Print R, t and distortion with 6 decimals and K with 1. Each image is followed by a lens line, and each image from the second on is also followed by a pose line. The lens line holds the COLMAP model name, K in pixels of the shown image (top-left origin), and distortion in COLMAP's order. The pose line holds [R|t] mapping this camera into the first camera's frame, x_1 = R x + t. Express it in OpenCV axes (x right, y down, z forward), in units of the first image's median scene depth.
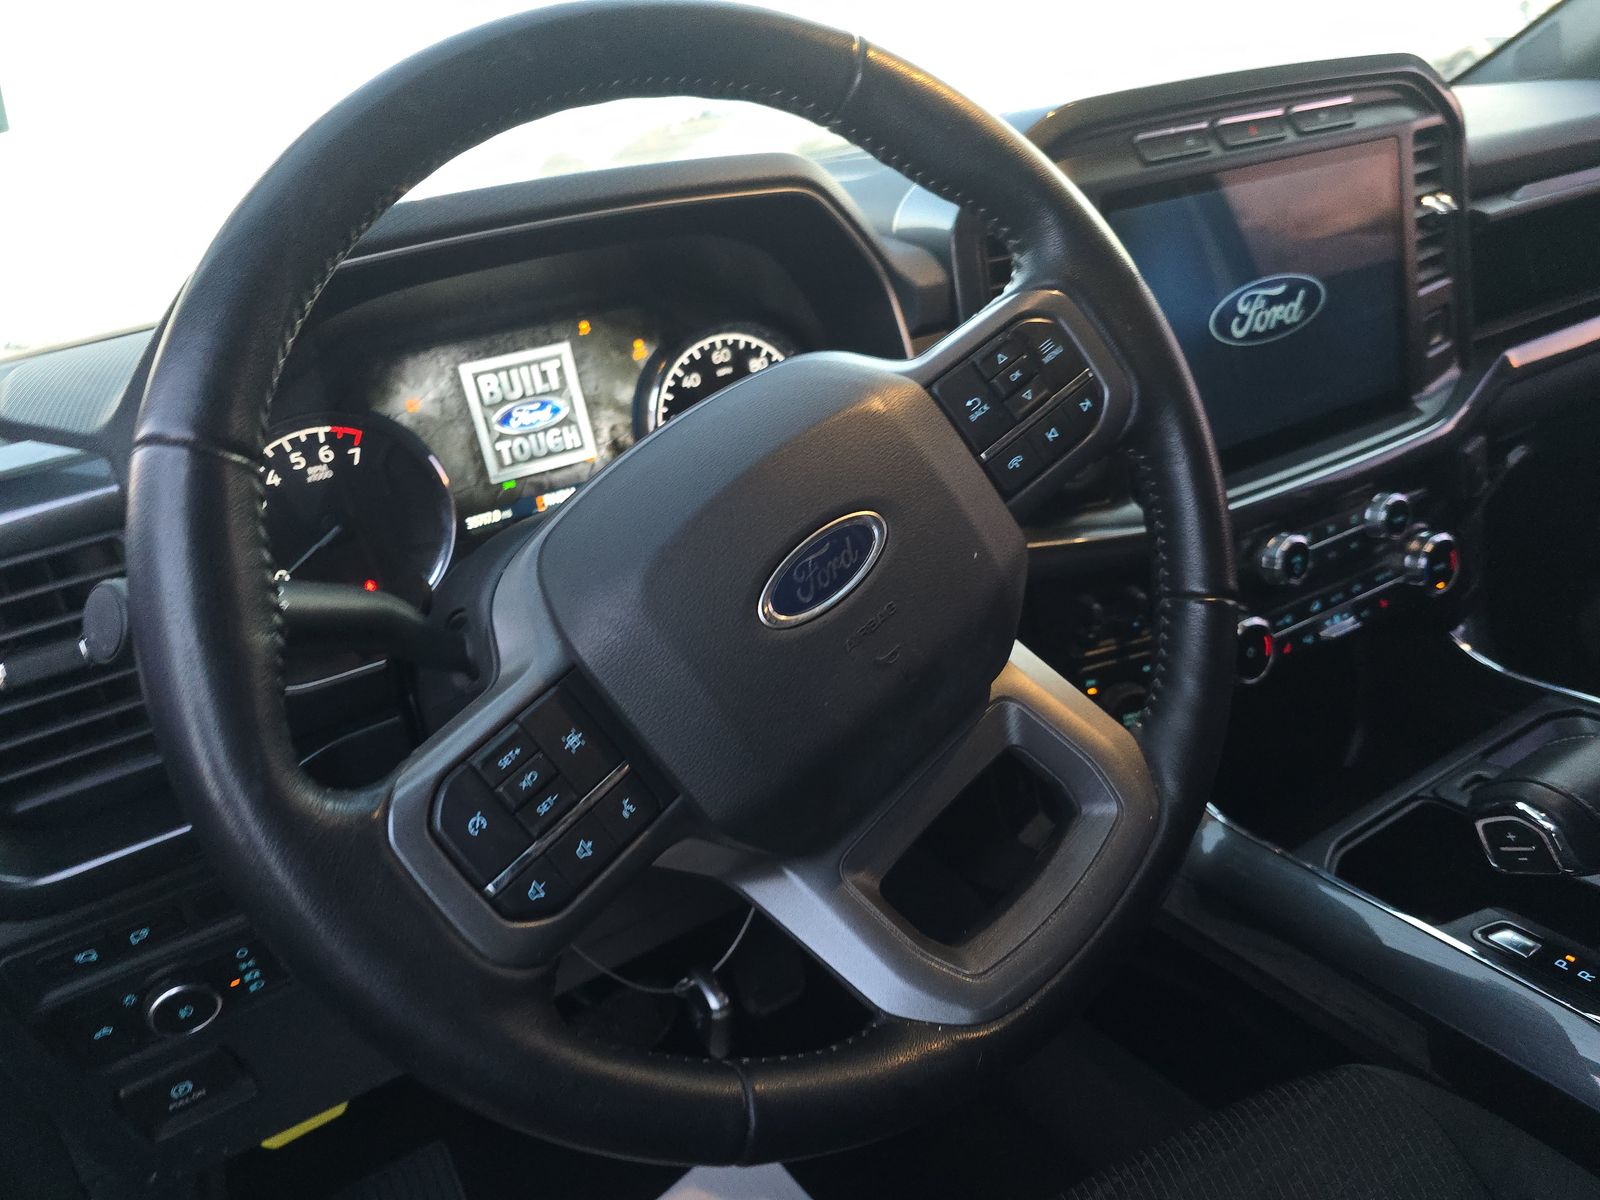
lens RADIAL K [[1086.8, 0, 799.7], [0, 1086.8, 606.9], [0, 0, 1]] dist [0.056751, -0.077397]
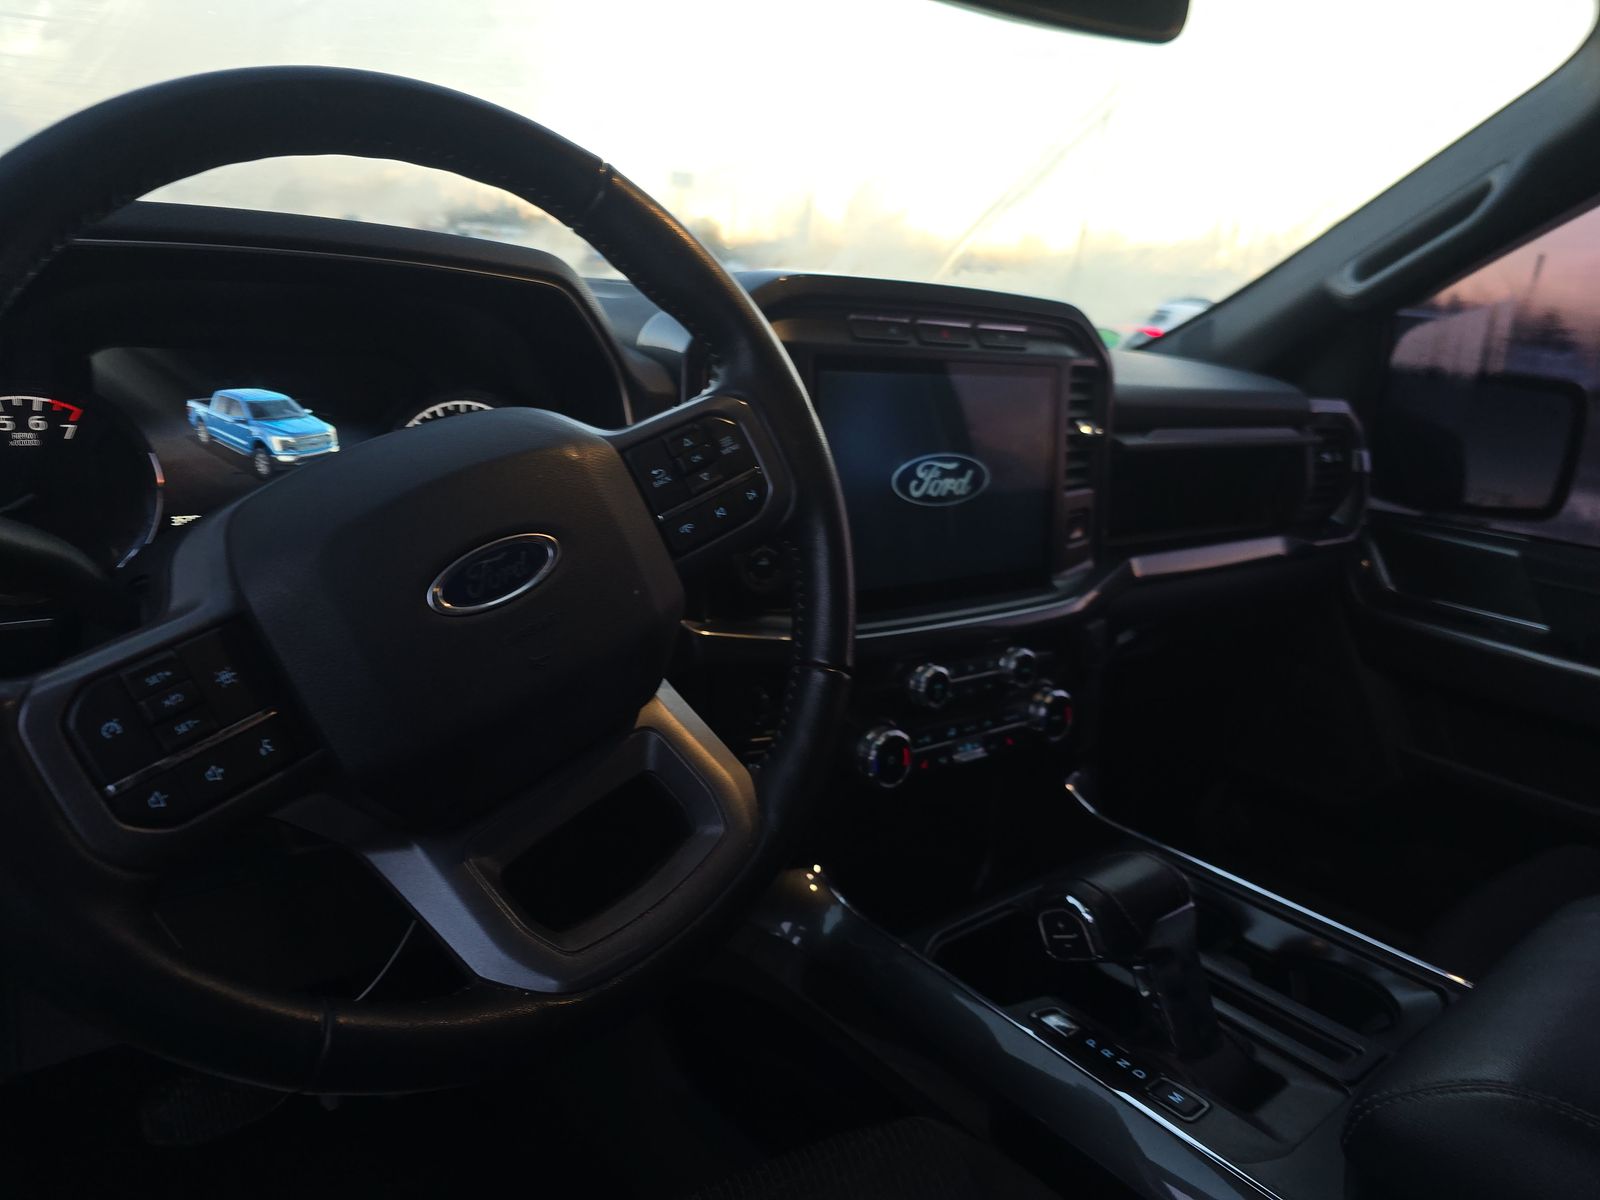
lens RADIAL K [[1086.8, 0, 799.7], [0, 1086.8, 606.9], [0, 0, 1]] dist [0.056751, -0.077397]
pose [[0.963393, 0.166502, 0.210120, 0.062398], [-0.135206, 0.978540, -0.155497, 0.089372], [-0.231501, 0.121395, 0.965231, -0.121141]]
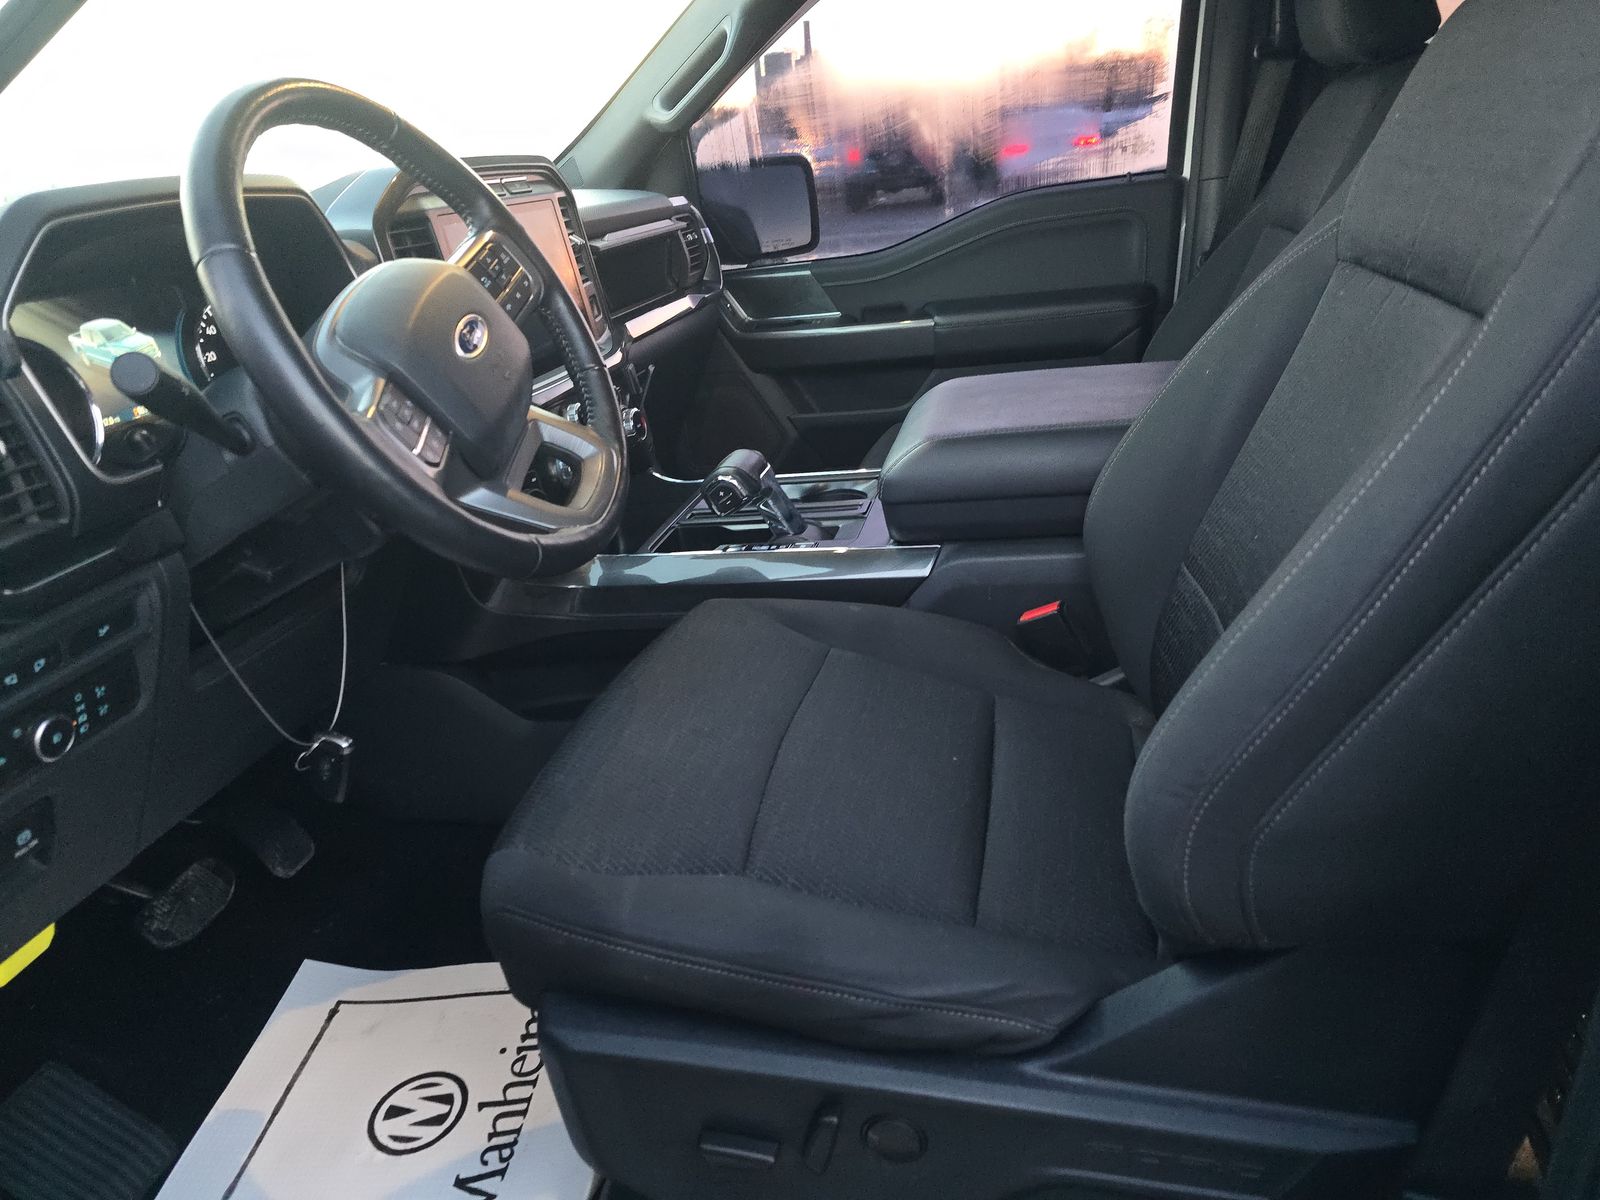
lens RADIAL K [[1058.5, 0, 779.0], [0, 1058.5, 598.2], [0, 0, 1]] dist [0.053738, -0.063942]
pose [[0.701418, -0.215426, 0.679415, -0.731815], [0.293872, 0.955845, -0.000315, 0.428430], [-0.649347, 0.199882, 0.733754, -0.571747]]
